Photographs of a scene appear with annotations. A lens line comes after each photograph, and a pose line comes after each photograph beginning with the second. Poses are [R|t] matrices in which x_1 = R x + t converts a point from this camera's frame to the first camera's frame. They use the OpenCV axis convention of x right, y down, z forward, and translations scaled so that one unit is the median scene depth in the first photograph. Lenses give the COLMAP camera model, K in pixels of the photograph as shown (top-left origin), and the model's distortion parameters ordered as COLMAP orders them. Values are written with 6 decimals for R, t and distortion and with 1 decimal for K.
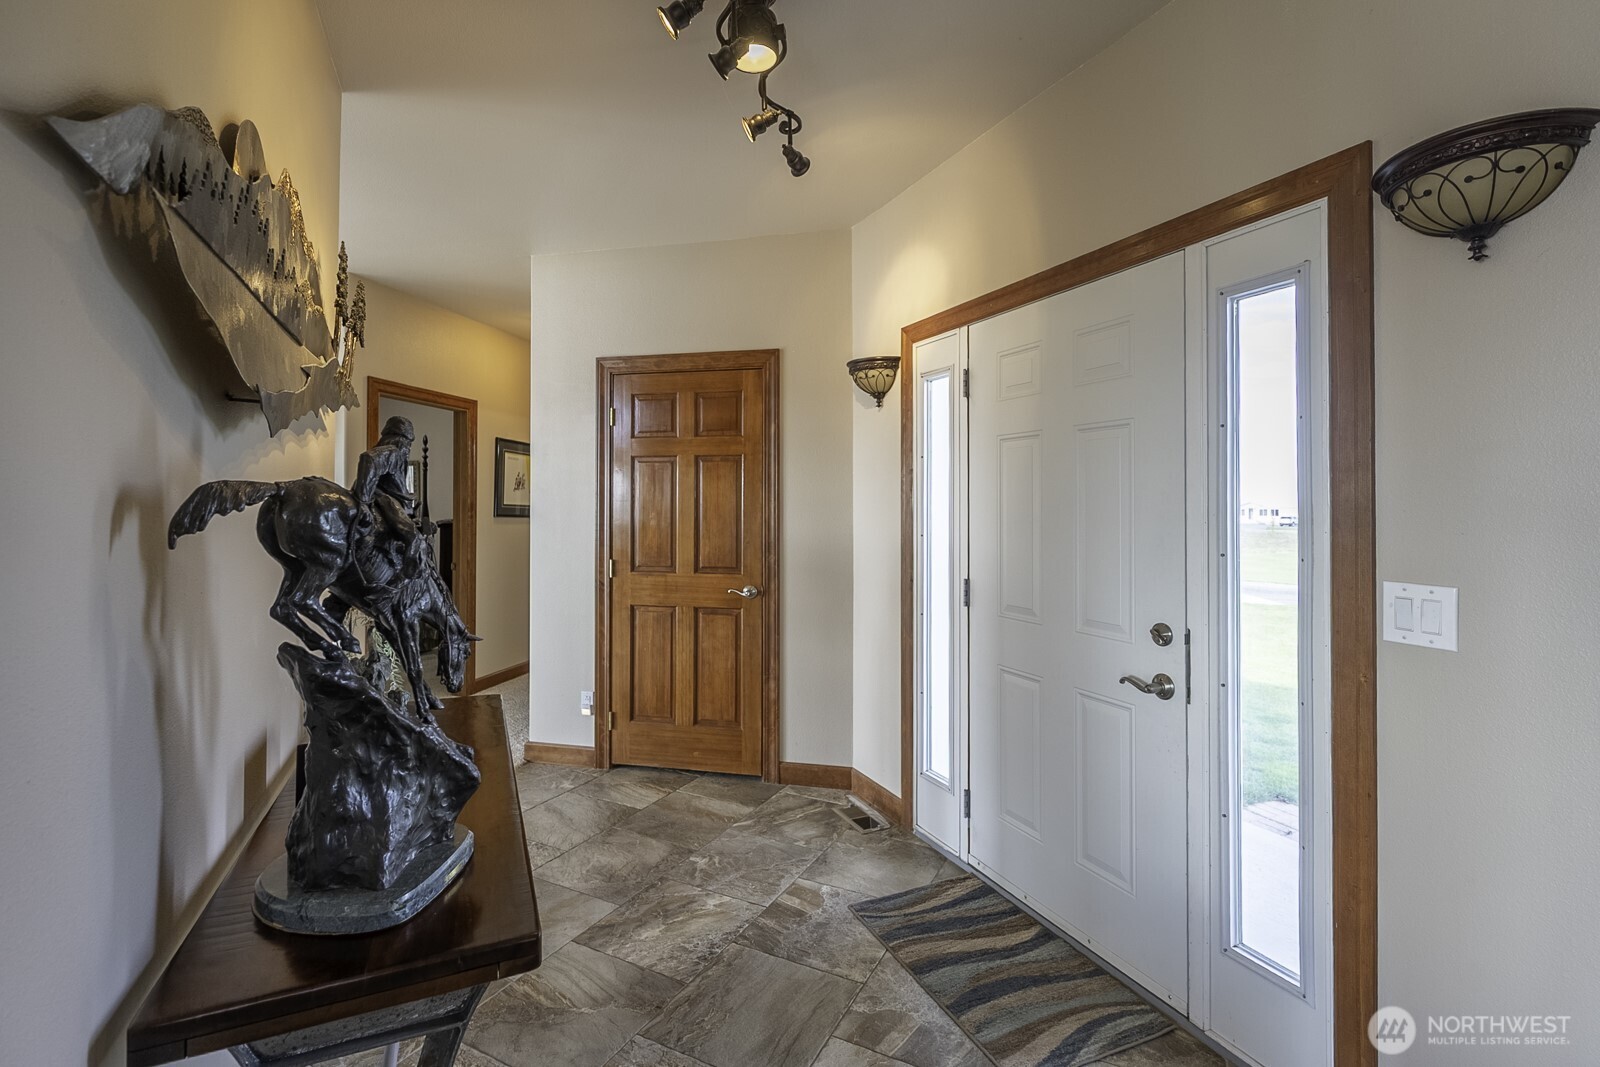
lens RADIAL K [[744.3, 0, 796.5], [0, 744.3, 483.4], [0, 0, 1]] dist [0.000297, 0.000083]
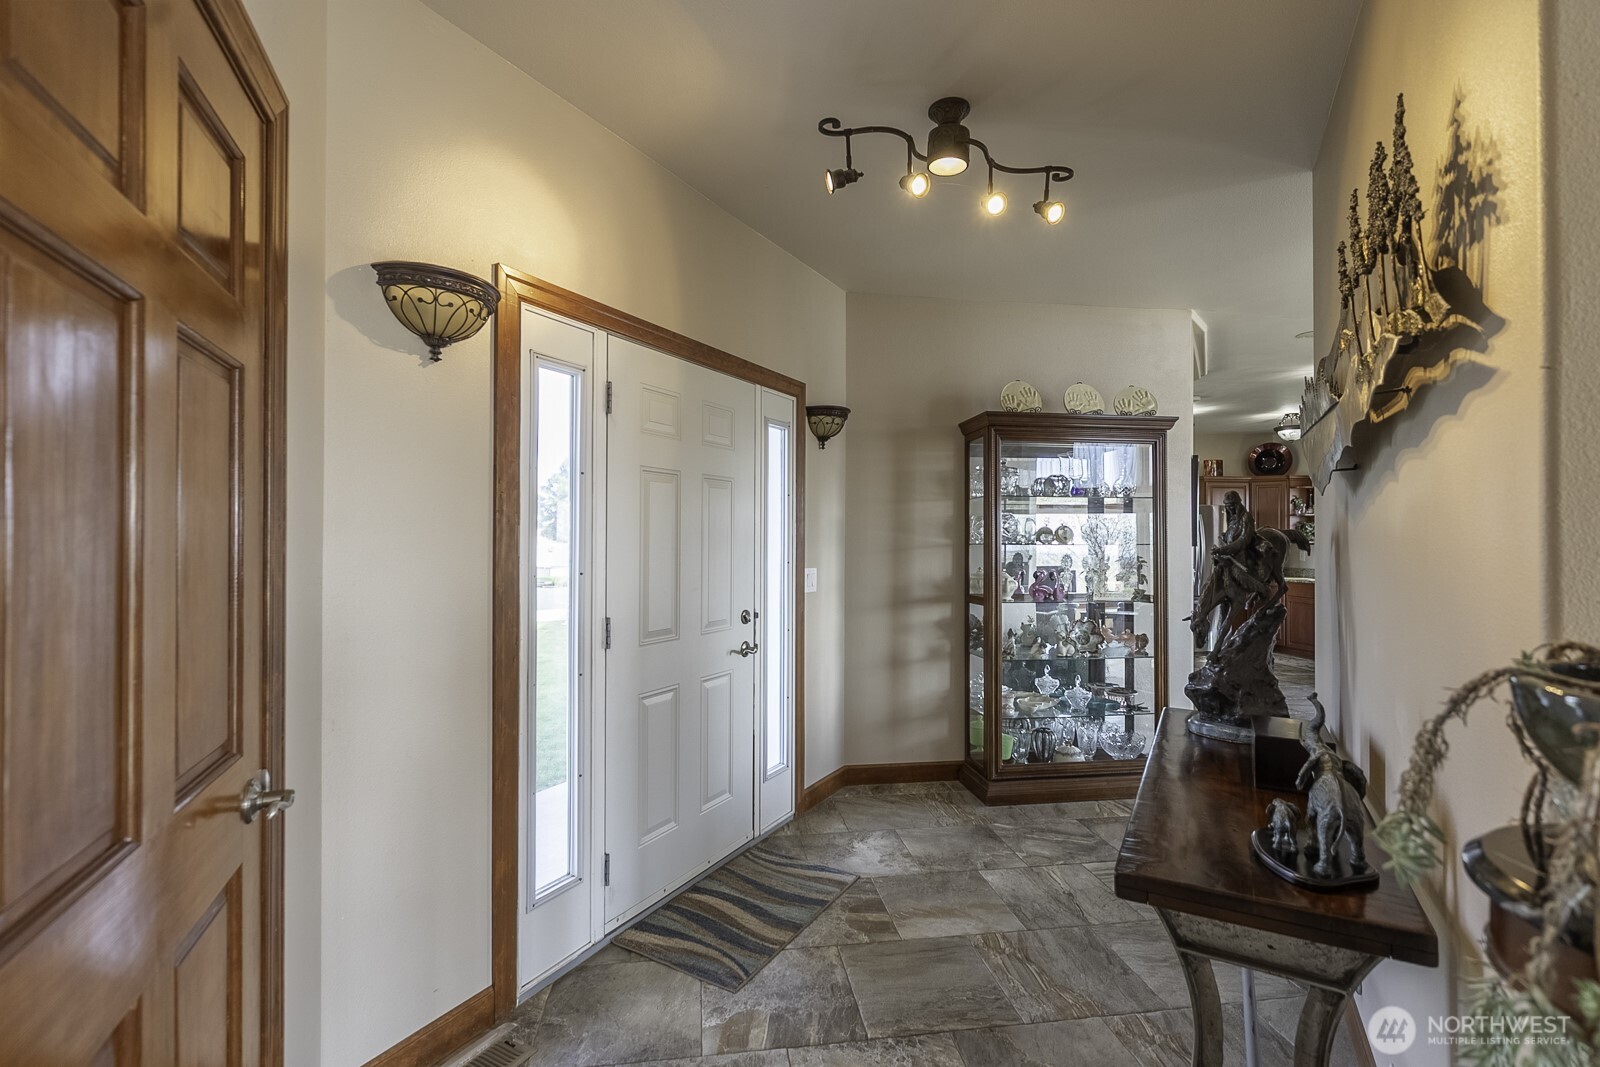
lens RADIAL K [[735.2, 0, 800.0], [0, 735.2, 535.9], [0, 0, 1]] dist [-0.000949, -0.000015]
pose [[-0.603784, 0.007188, 0.797116, -0.707074], [-0.024191, 0.999334, -0.027335, 0.056788], [-0.796781, -0.035787, -0.603207, 1.563679]]
